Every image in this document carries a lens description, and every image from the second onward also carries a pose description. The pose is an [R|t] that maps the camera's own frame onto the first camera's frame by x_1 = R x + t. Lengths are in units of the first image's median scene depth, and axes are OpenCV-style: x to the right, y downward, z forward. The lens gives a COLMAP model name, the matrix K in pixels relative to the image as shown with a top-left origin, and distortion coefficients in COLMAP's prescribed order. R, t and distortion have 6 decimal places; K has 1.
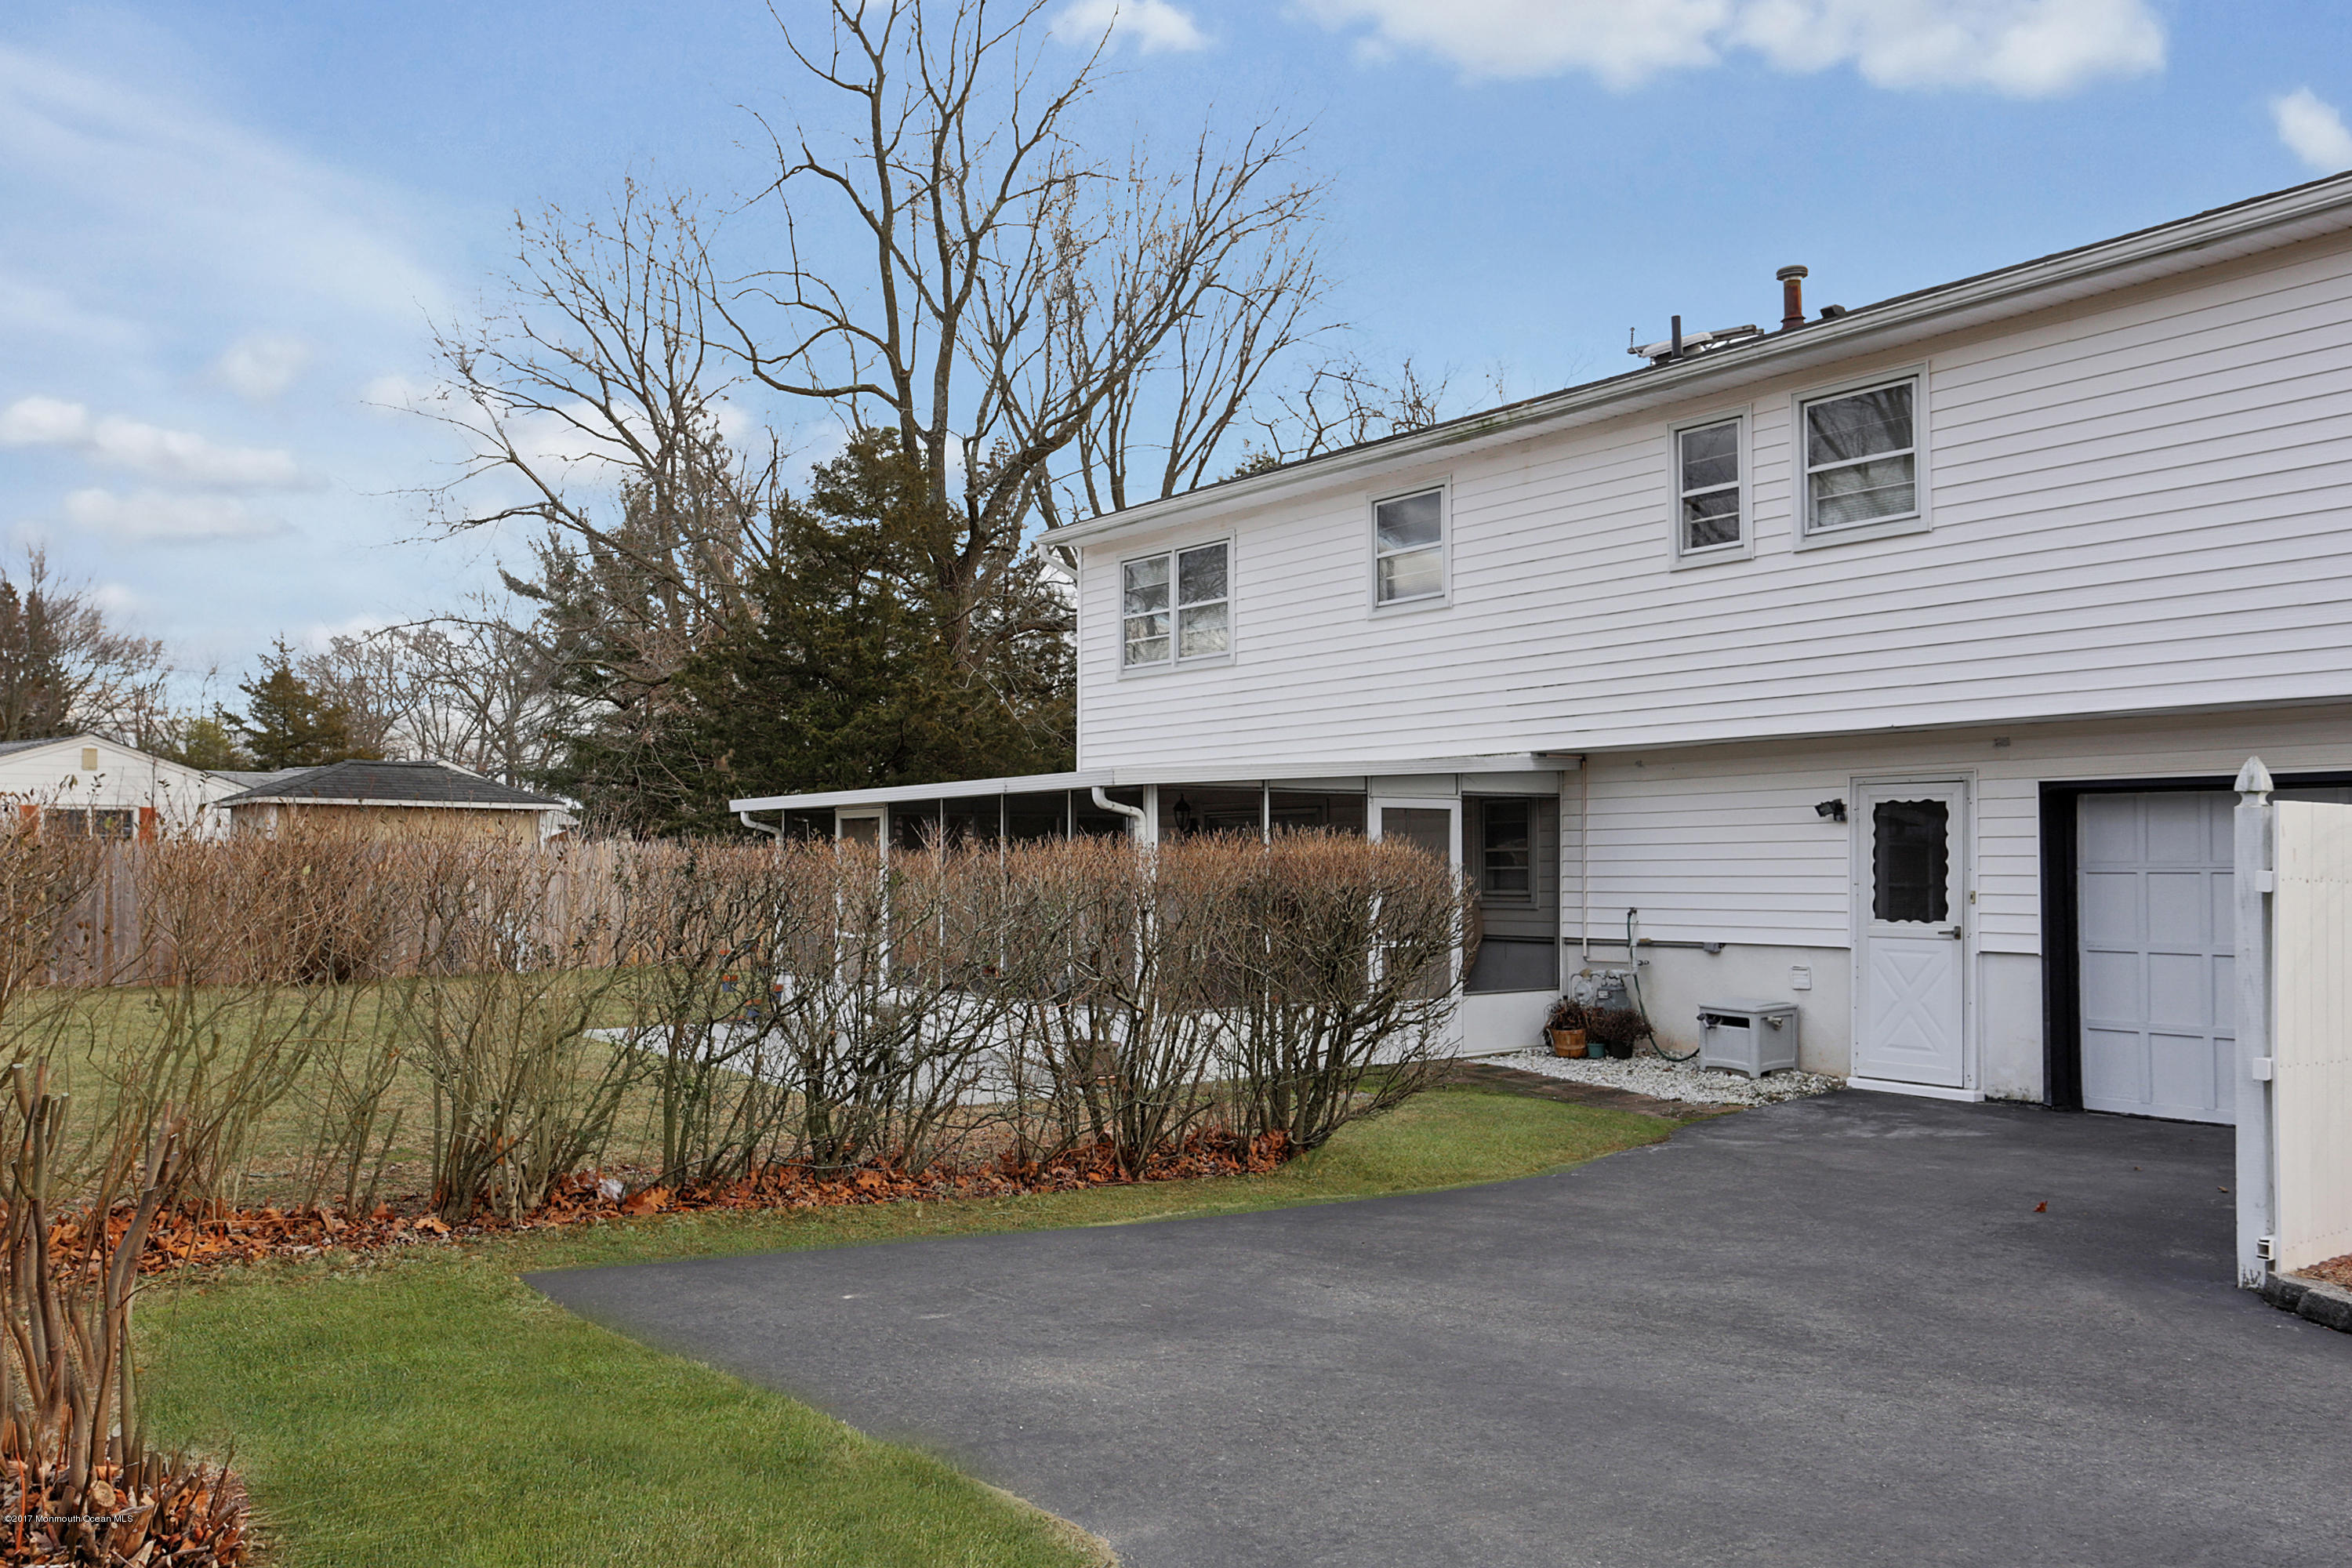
lens RADIAL K [[1807.2, 0, 1216.9], [0, 1807.2, 790.4], [0, 0, 1]] dist [-0.024597, 0.112103]
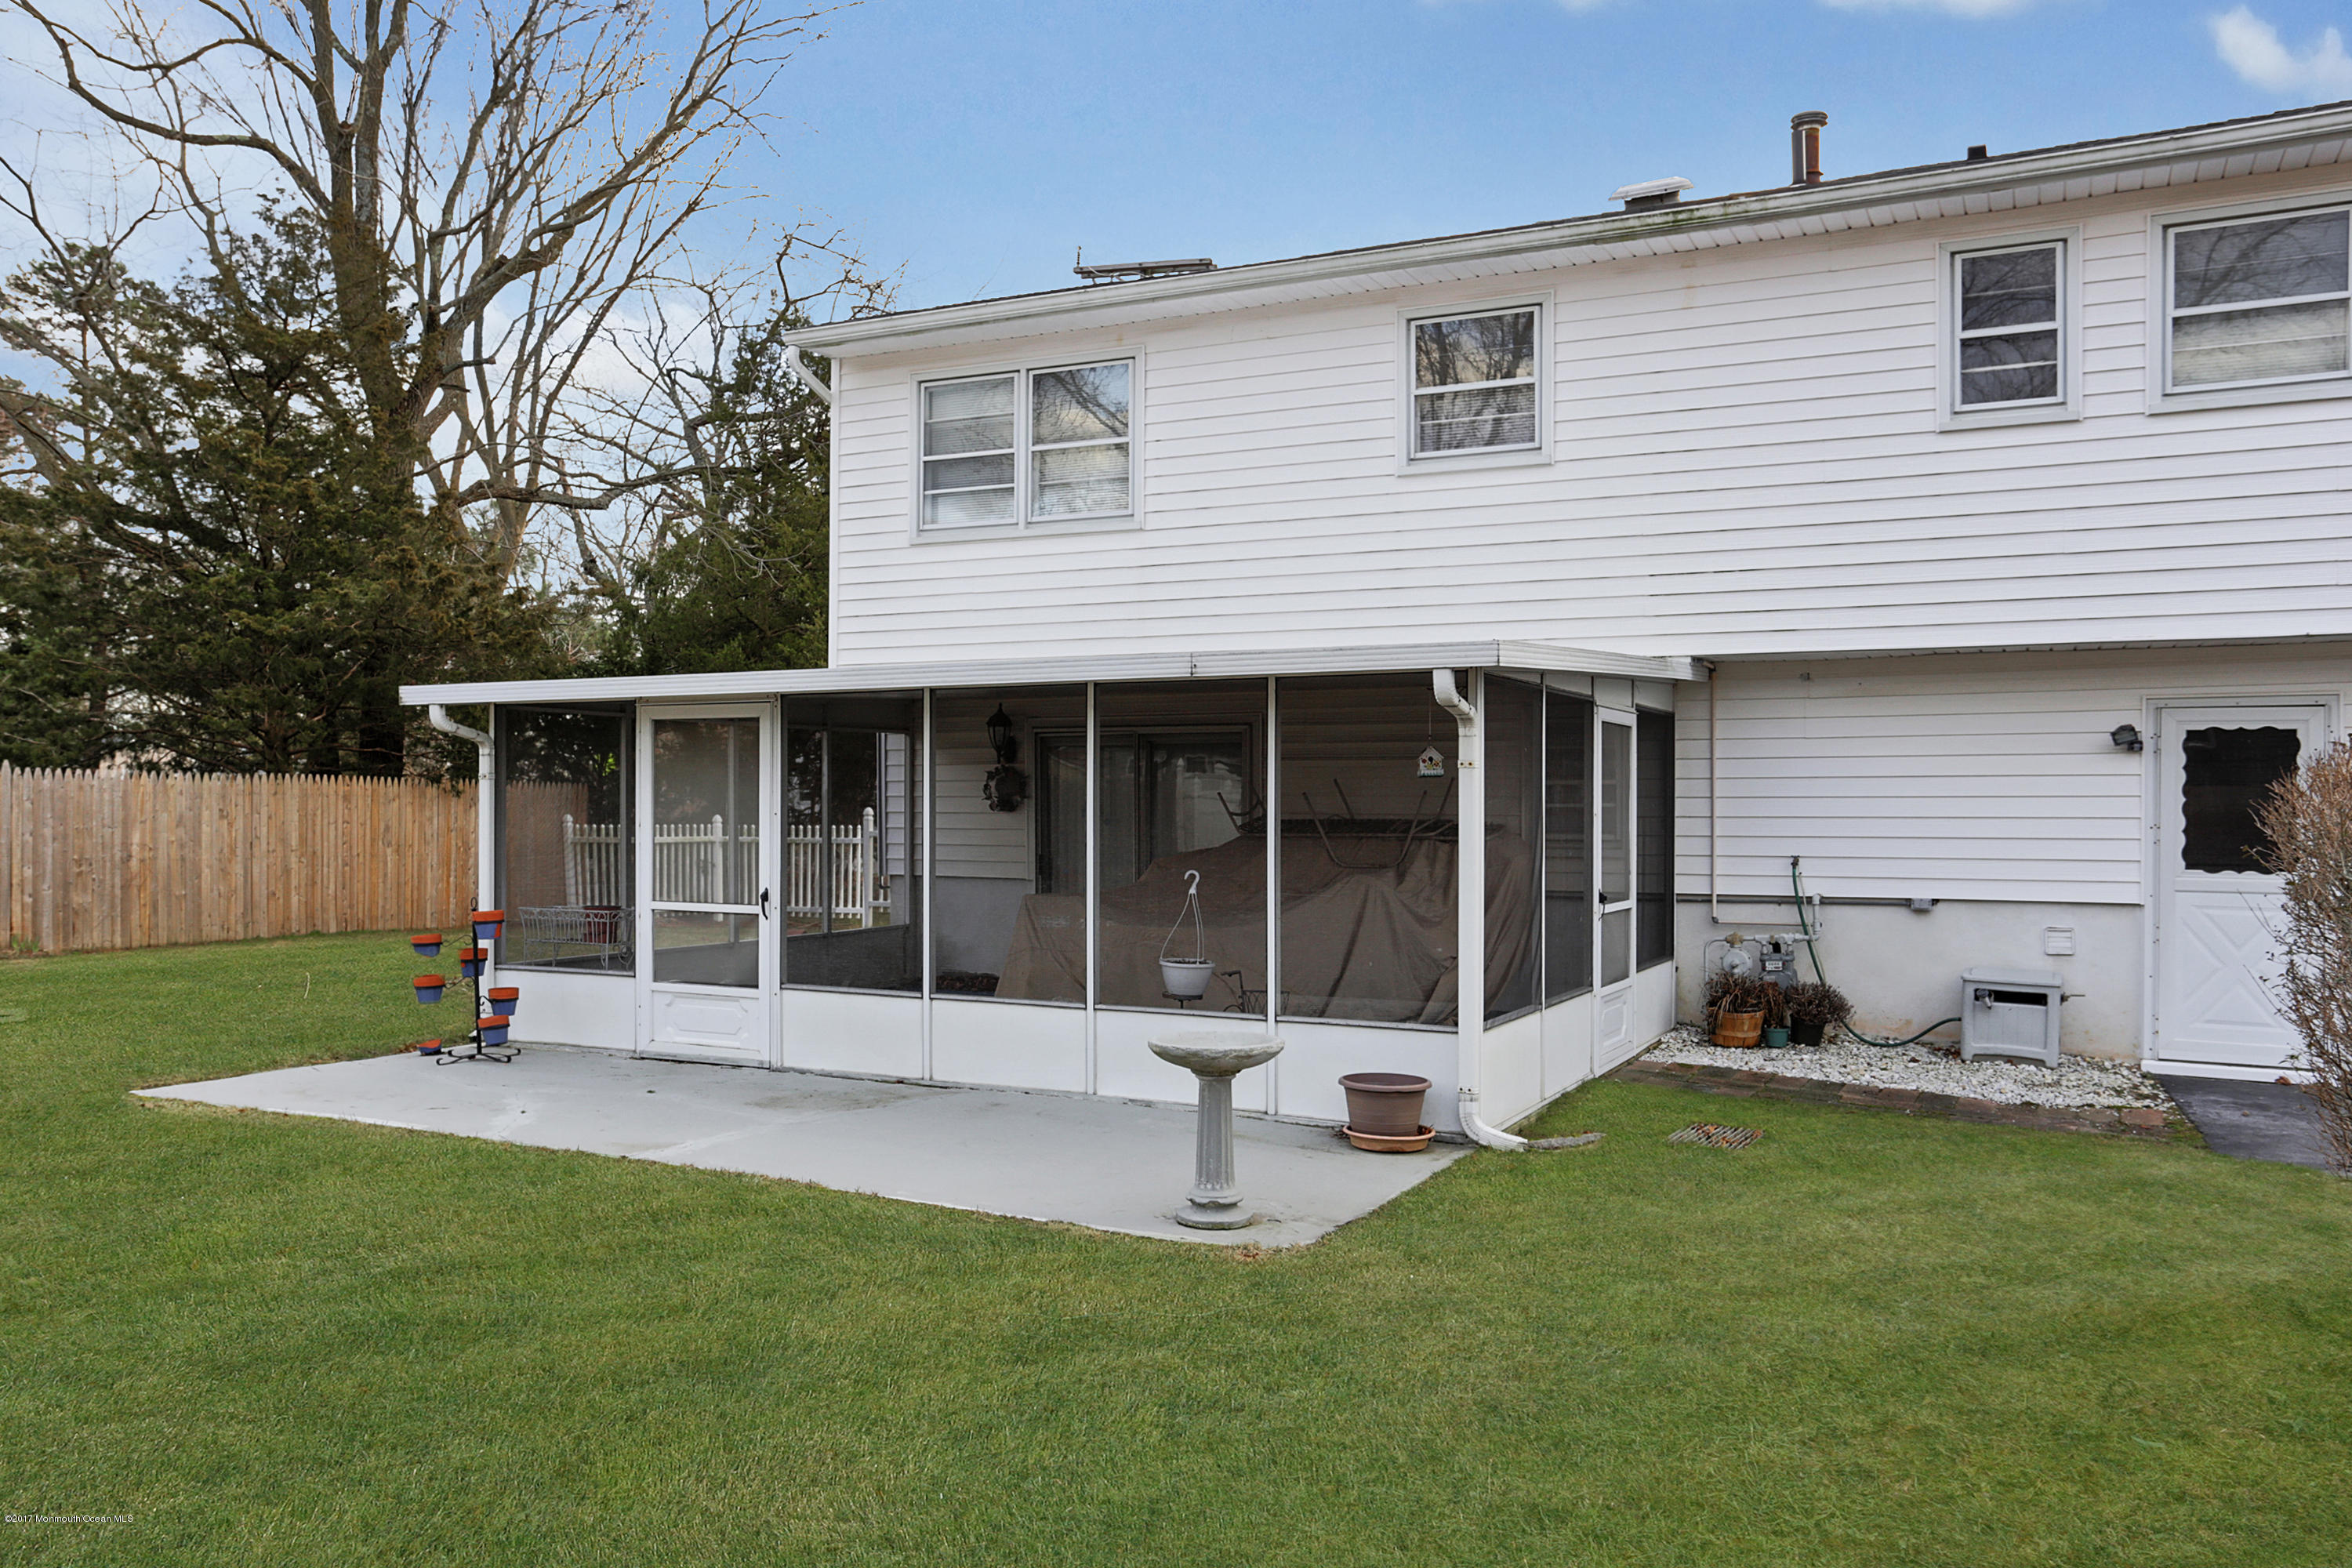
lens RADIAL K [[1731.3, 0, 1176.0], [0, 1731.3, 784.0], [0, 0, 1]] dist [-0.003053, 0.004873]
pose [[0.896896, 0.012305, 0.442069, -0.361406], [-0.025268, 0.999406, 0.023447, 0.022281], [-0.441518, -0.032200, 0.896674, 0.440198]]
